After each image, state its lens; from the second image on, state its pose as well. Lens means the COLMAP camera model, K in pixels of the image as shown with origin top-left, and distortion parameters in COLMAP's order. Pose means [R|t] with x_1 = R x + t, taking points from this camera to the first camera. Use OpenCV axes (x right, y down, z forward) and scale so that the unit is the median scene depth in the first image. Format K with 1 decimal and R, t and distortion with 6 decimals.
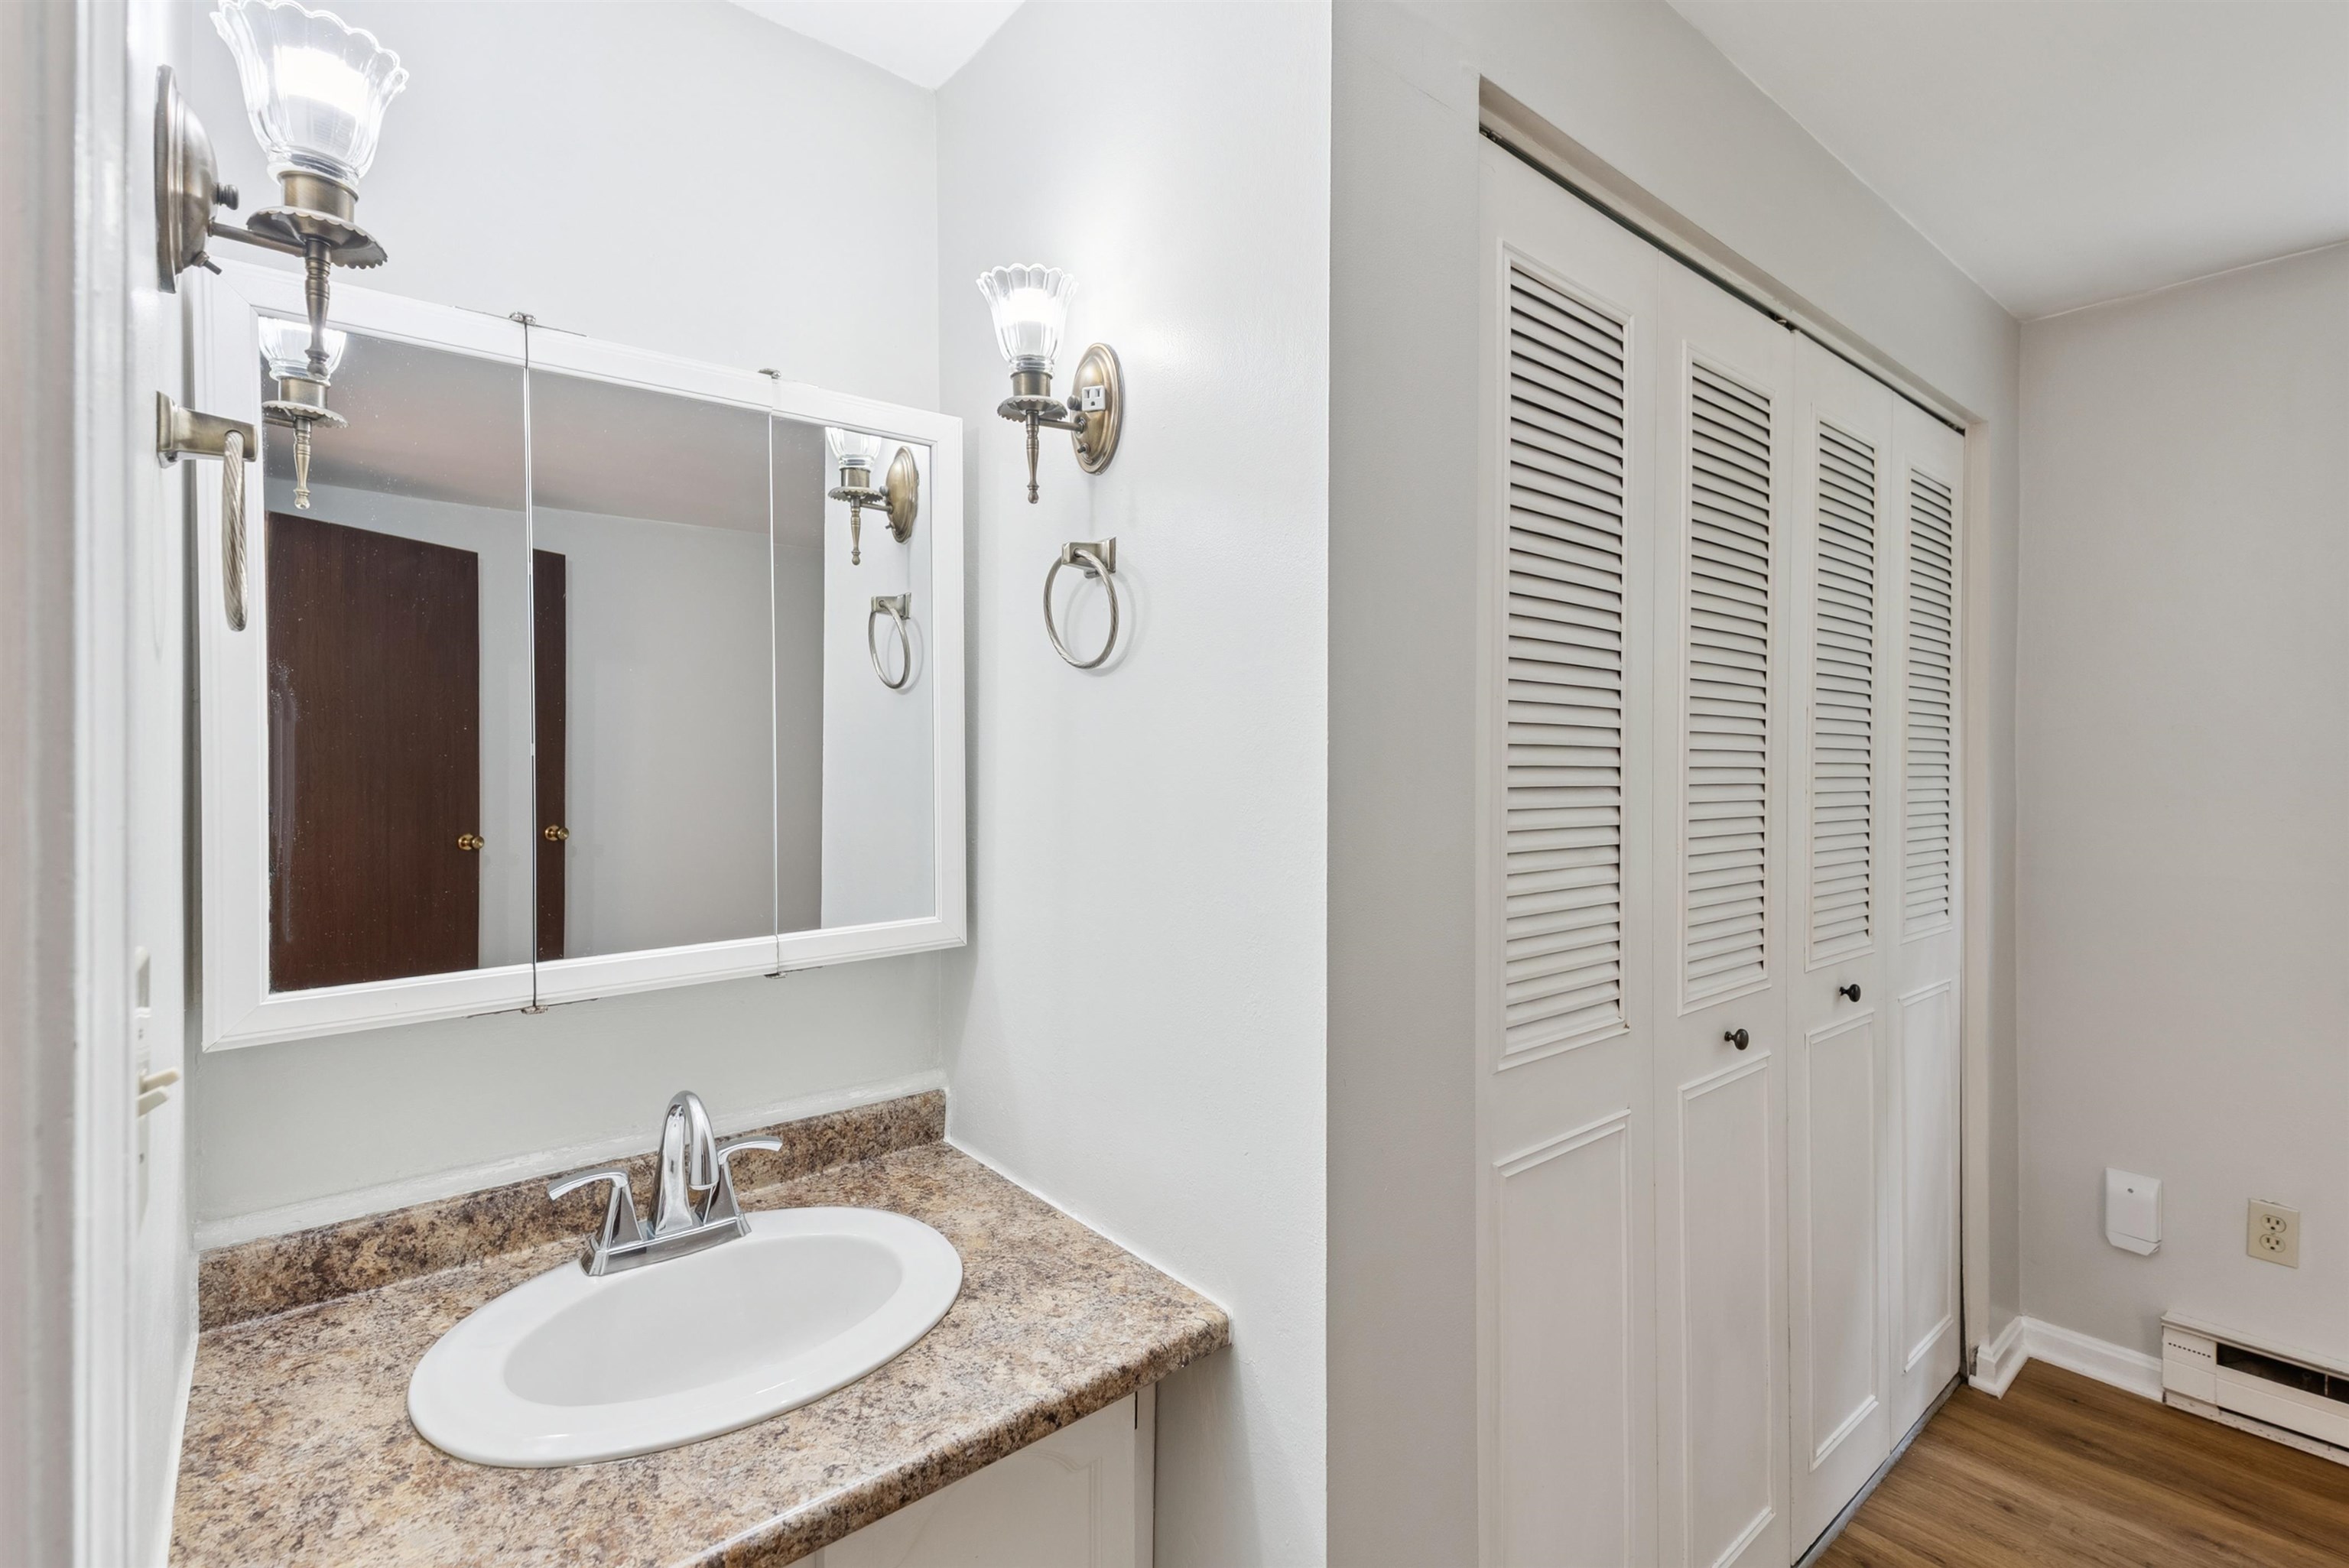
lens RADIAL K [[1074.5, 0, 1182.2], [0, 1074.5, 770.6], [0, 0, 1]] dist [-0.005155, 0.001623]
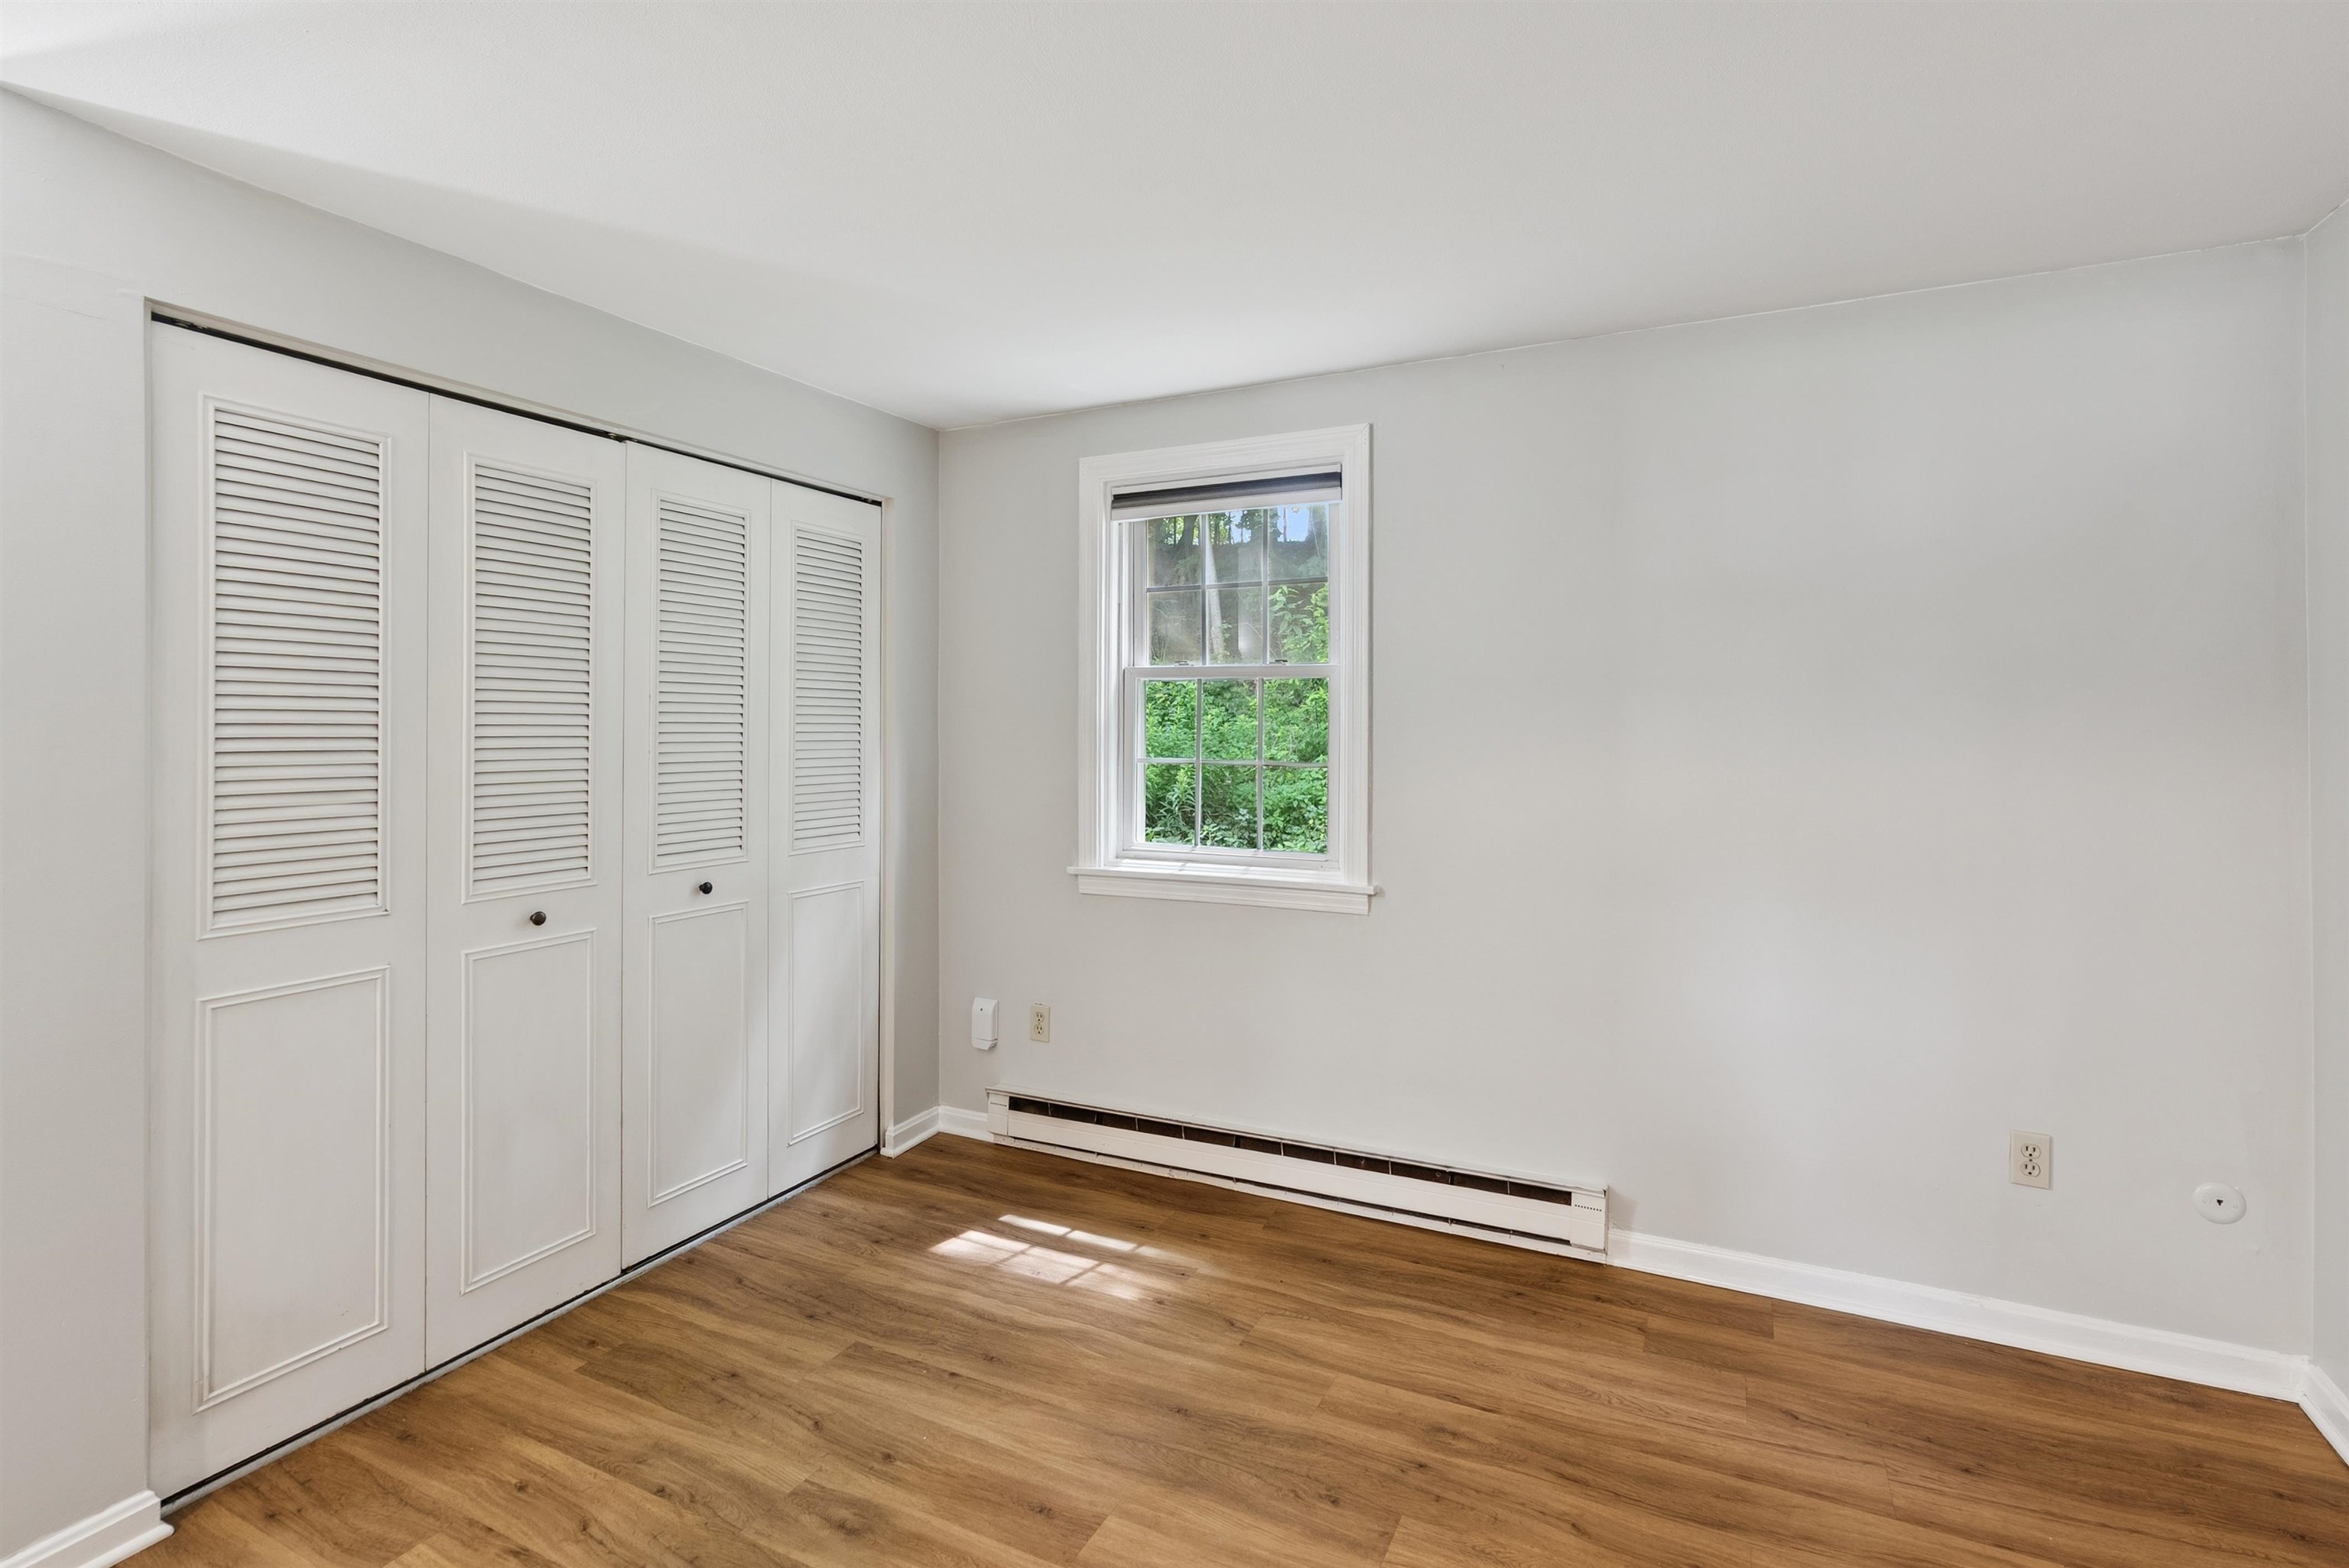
lens RADIAL K [[1074.5, 0, 1156.8], [0, 1074.5, 741.6], [0, 0, 1]] dist [-0.005155, 0.001623]
pose [[0.911755, -0.009653, 0.410620, 0.511051], [0.008619, 0.999953, 0.004369, 0.003799], [-0.410643, -0.000444, 0.911796, -0.533504]]
